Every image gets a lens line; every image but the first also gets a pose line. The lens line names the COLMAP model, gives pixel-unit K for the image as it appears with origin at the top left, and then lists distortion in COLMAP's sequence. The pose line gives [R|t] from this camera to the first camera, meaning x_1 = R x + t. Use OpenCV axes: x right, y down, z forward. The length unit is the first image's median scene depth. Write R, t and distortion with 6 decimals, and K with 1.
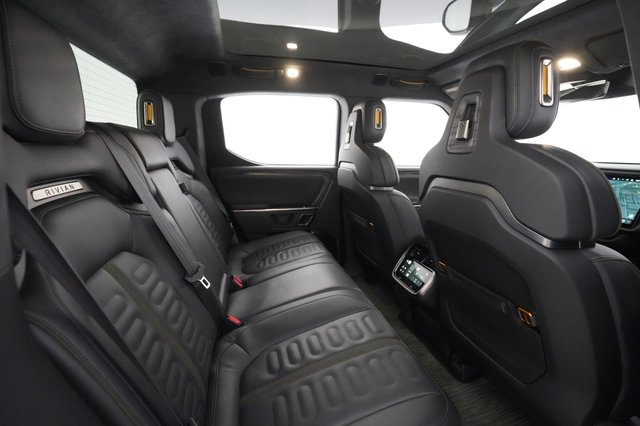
lens RADIAL K [[314.4, 0, 320.0], [0, 314.4, 213.0], [0, 0, 1]] dist [0.140080, 0.000026]
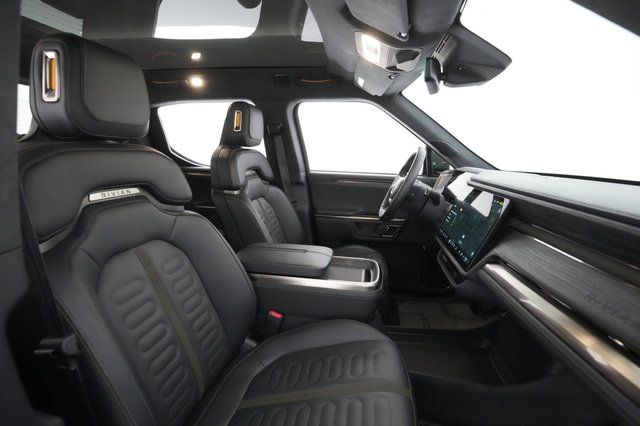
lens RADIAL K [[314.4, 0, 320.0], [0, 314.4, 213.0], [0, 0, 1]] dist [0.140080, 0.000026]
pose [[0.928360, 0.035907, -0.369944, 0.490982], [-0.043388, 0.998987, -0.011917, -0.015067], [0.369141, 0.027114, 0.928978, 0.132160]]
